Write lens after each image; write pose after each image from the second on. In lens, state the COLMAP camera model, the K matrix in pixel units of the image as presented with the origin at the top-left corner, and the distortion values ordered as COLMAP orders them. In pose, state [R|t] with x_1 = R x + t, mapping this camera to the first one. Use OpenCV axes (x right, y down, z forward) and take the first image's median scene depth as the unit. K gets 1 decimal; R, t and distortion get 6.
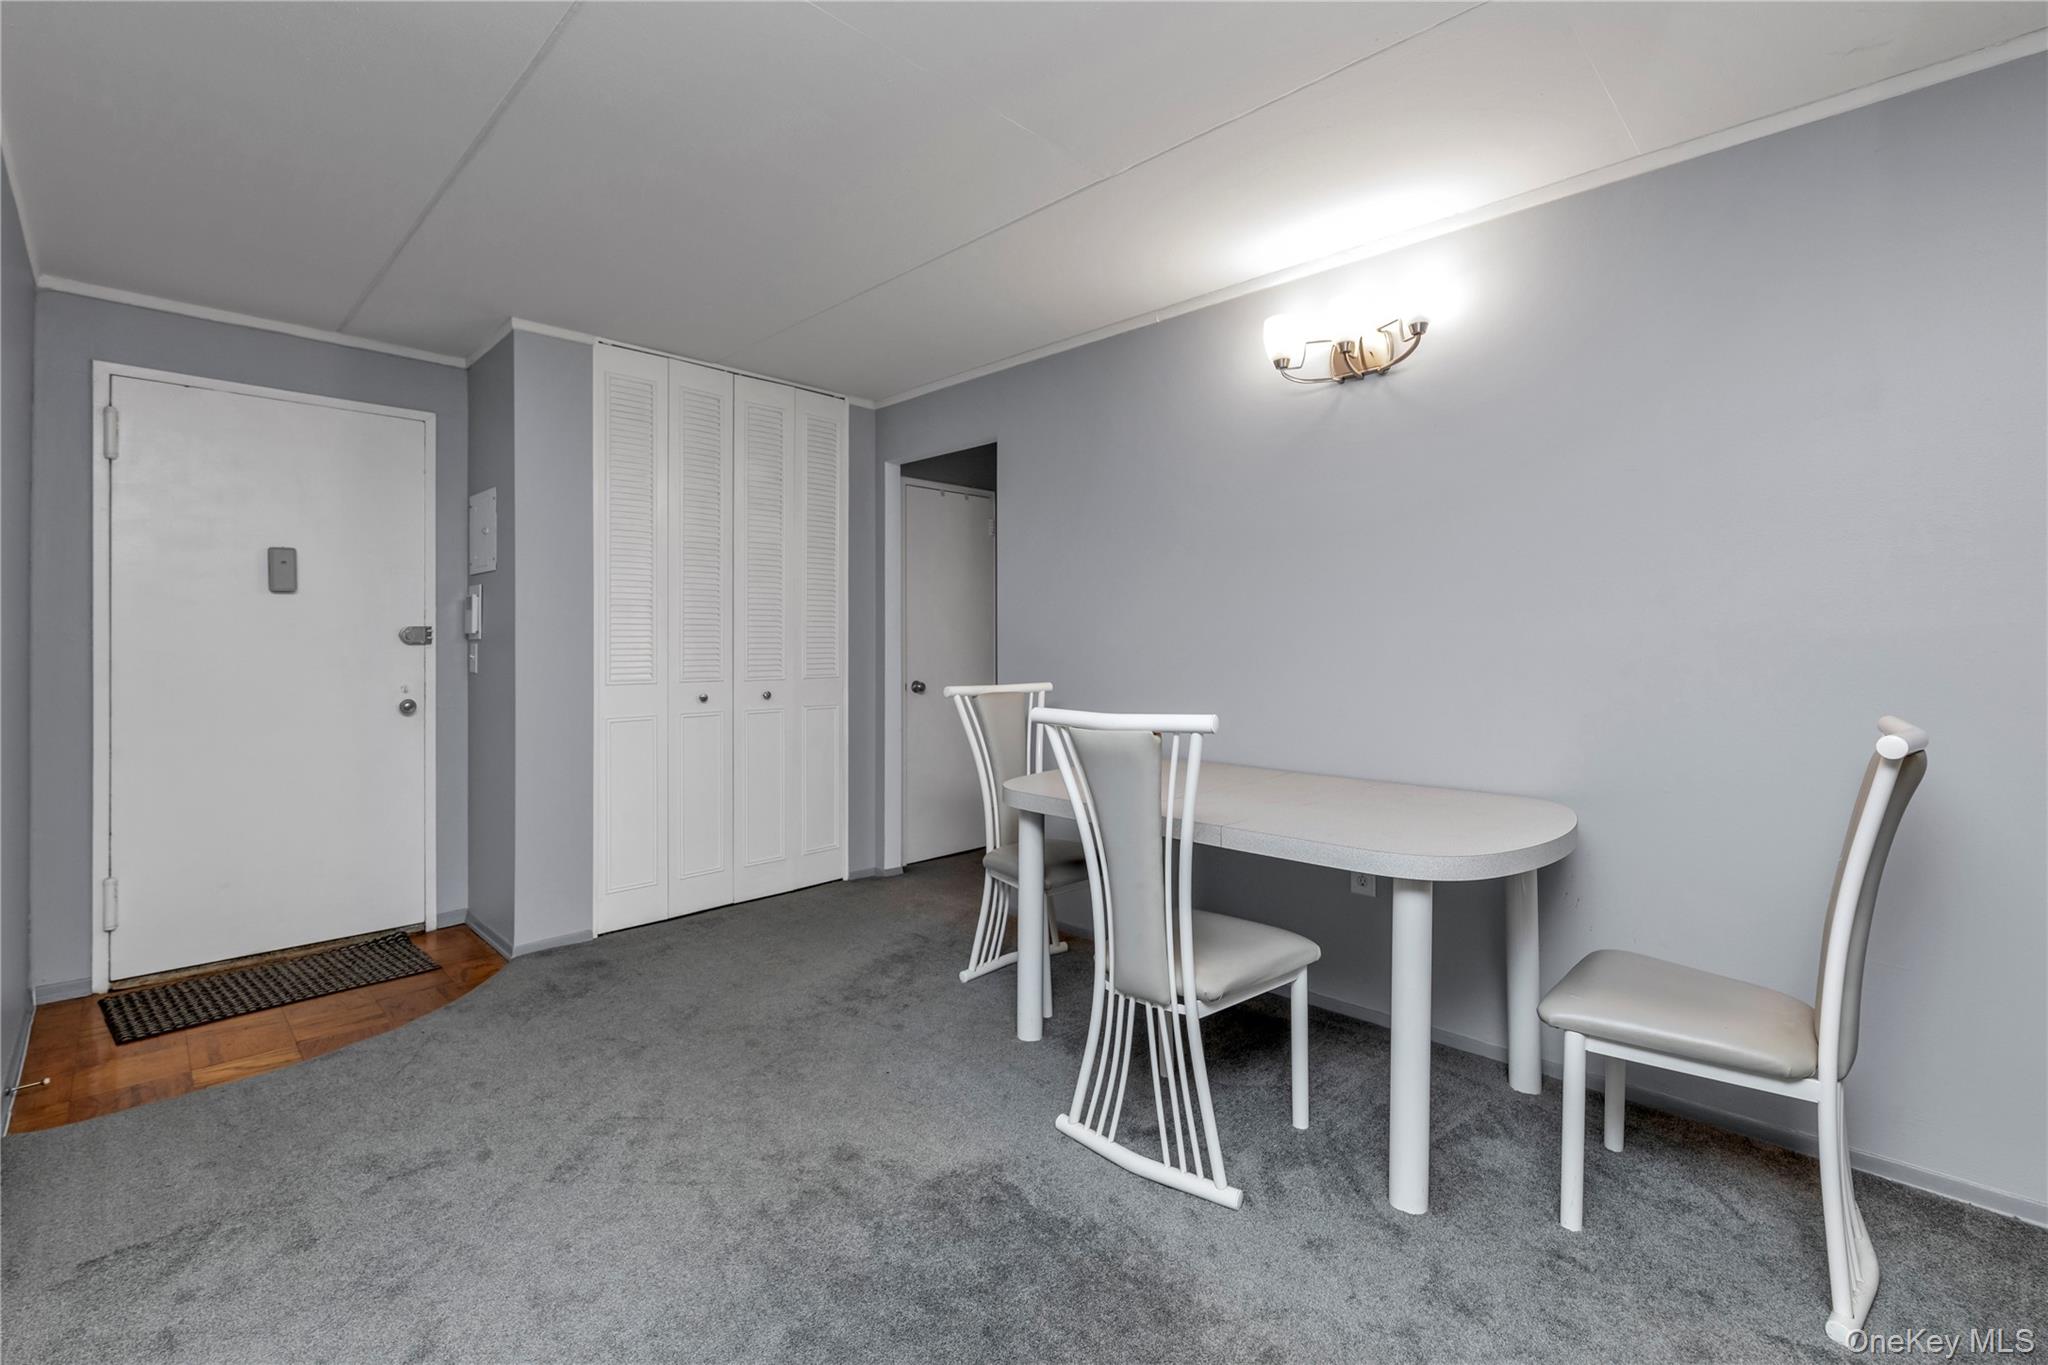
lens RADIAL K [[903.5, 0, 1028.5], [0, 903.5, 652.7], [0, 0, 1]] dist [0.000760, -0.000004]
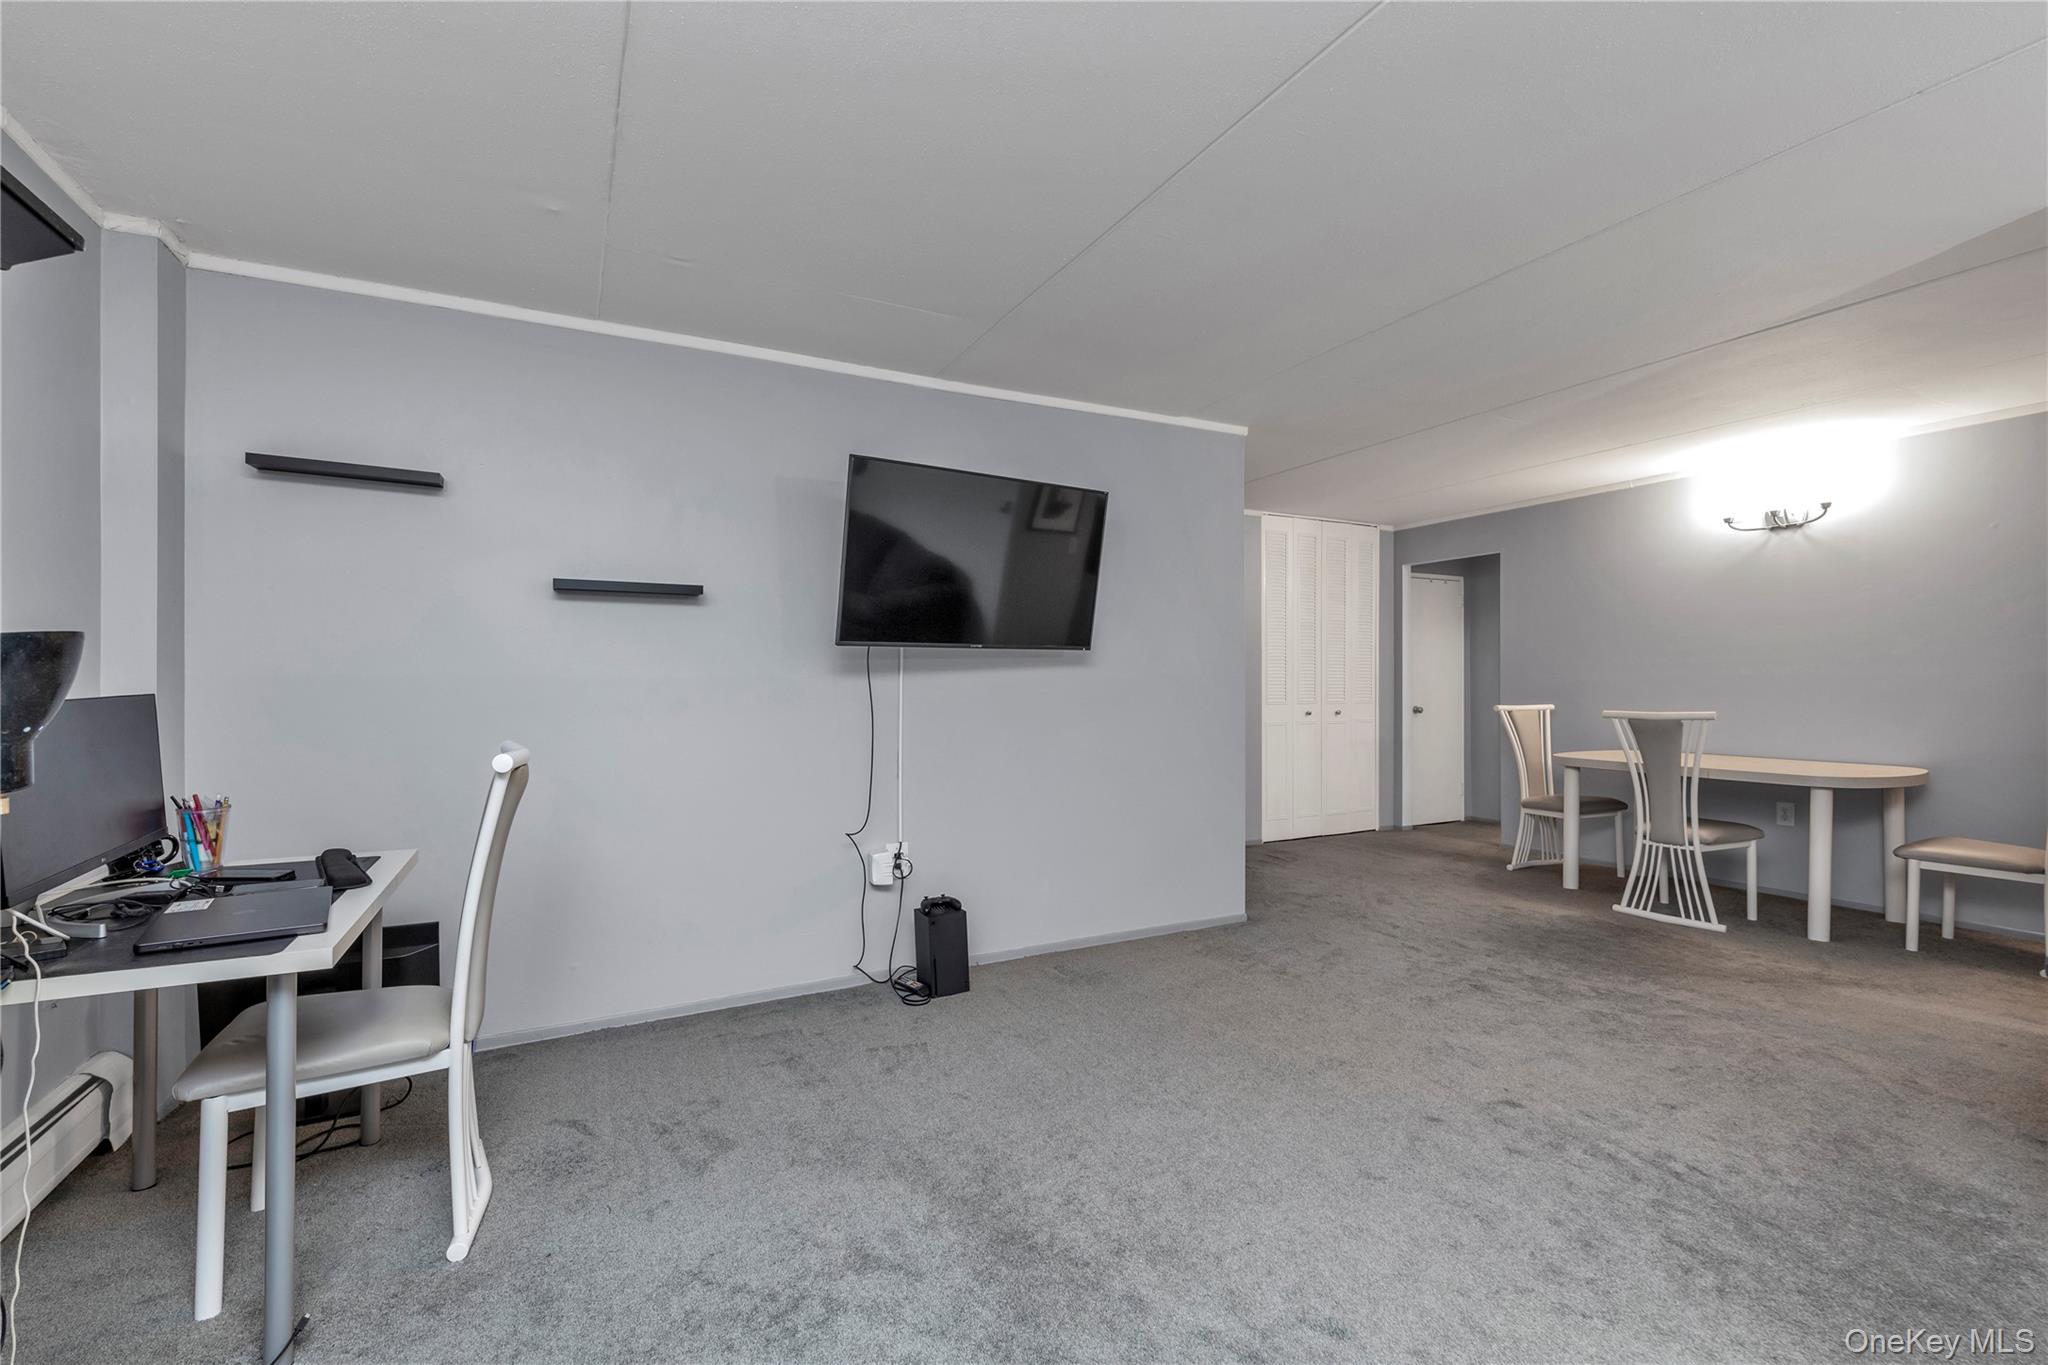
lens RADIAL K [[892.4, 0, 1018.6], [0, 892.4, 696.6], [0, 0, 1]] dist [-0.000921, -0.000351]
pose [[0.948168, 0.000740, -0.317768, -0.516464], [0.001724, 0.999971, 0.007472, 0.006091], [0.317764, -0.007632, 0.948139, -1.171484]]
